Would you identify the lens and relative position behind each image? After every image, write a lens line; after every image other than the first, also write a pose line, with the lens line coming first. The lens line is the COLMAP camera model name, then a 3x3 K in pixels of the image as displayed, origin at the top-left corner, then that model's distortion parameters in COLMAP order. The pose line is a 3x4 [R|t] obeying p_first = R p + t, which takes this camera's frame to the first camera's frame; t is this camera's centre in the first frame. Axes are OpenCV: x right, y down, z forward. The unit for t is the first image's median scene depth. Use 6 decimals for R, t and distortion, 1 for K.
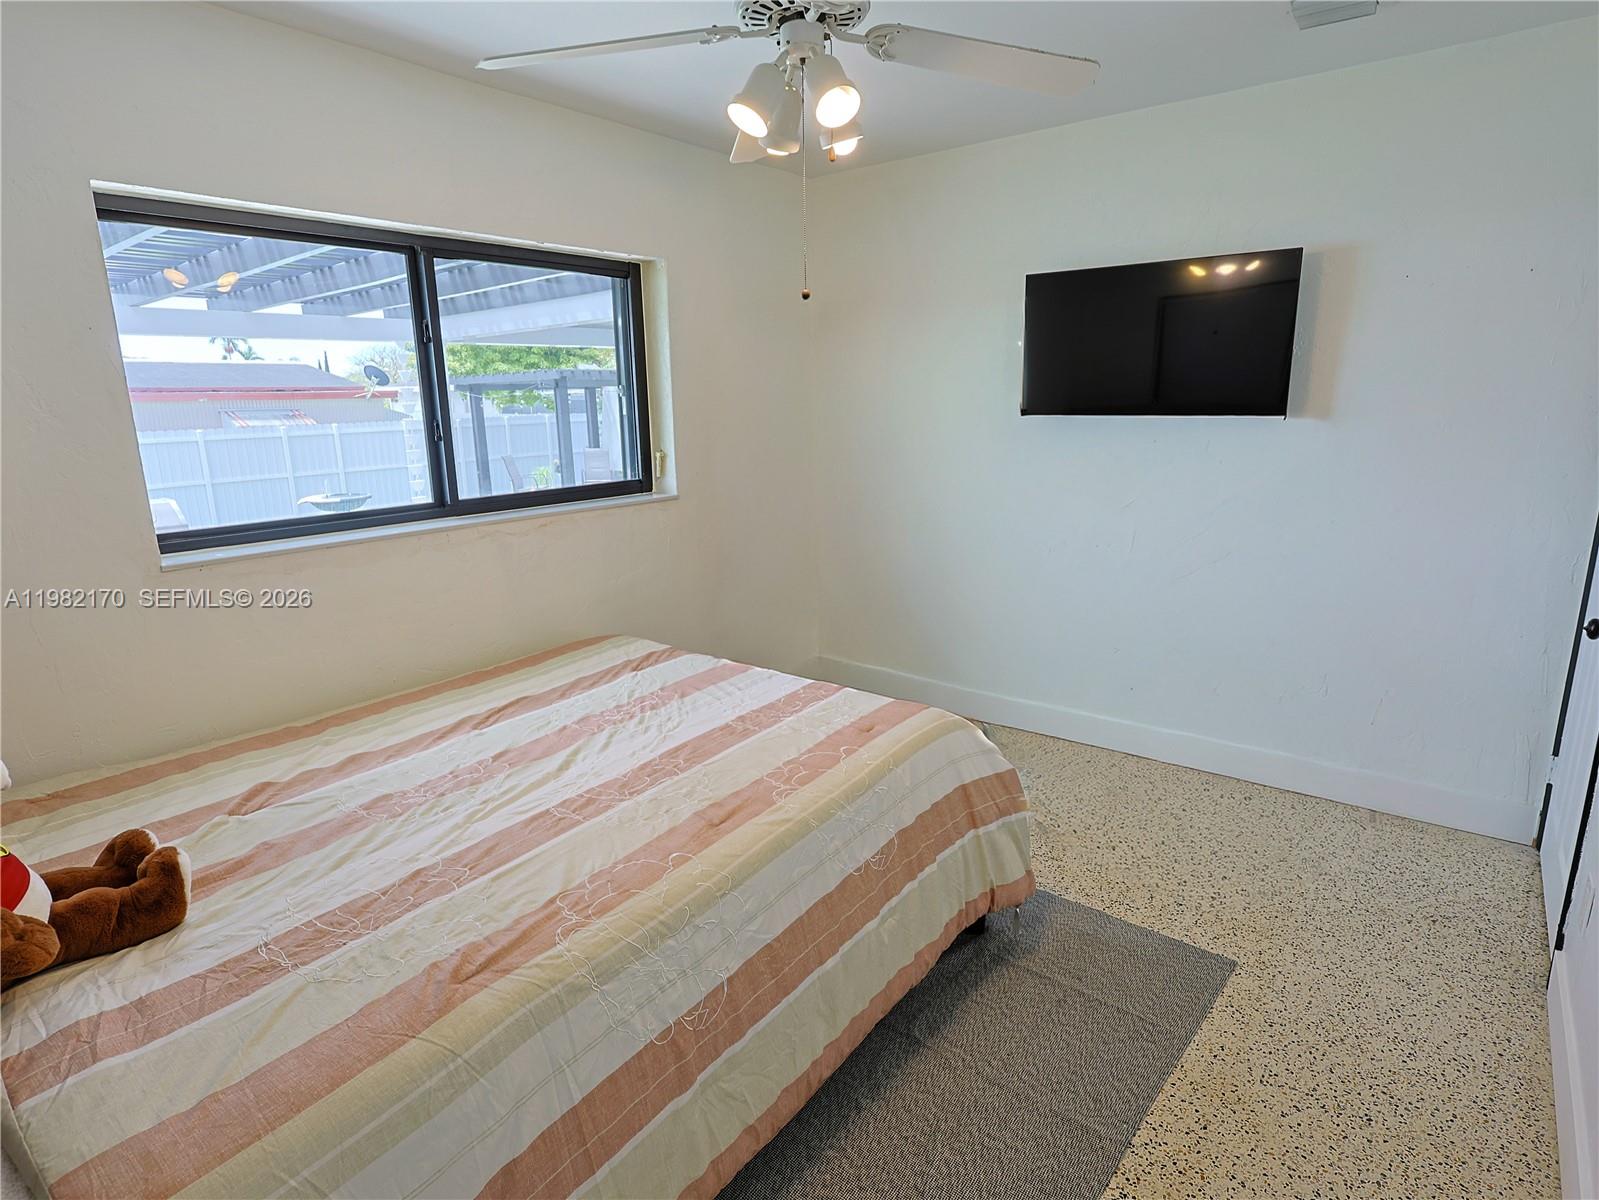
lens RADIAL K [[877.4, 0, 799.5], [0, 877.4, 600.0], [0, 0, 1]] dist [-0.004868, 0.000752]
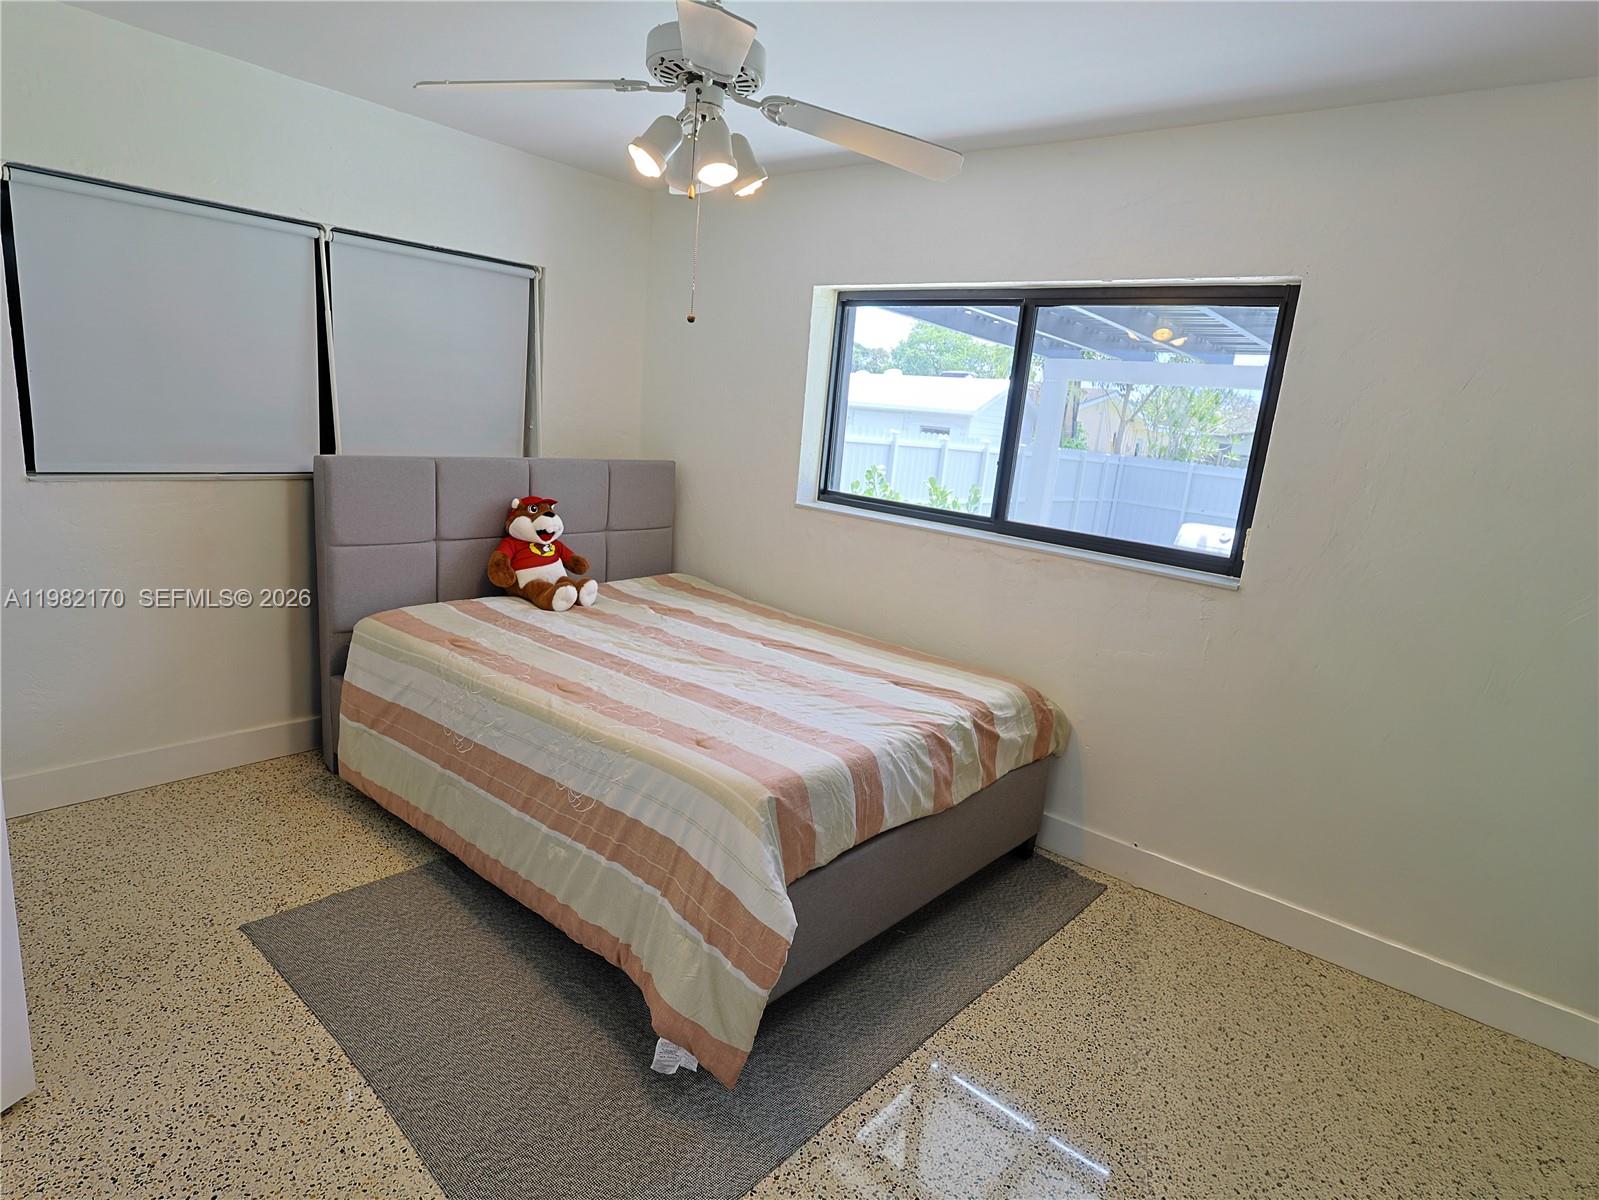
lens RADIAL K [[877.4, 0, 799.5], [0, 877.4, 600.0], [0, 0, 1]] dist [-0.004868, 0.000752]
pose [[-0.047243, 0.231346, -0.971724, 1.051193], [-0.315190, 0.919658, 0.234274, -0.285522], [0.947852, 0.317346, 0.029470, 1.071203]]
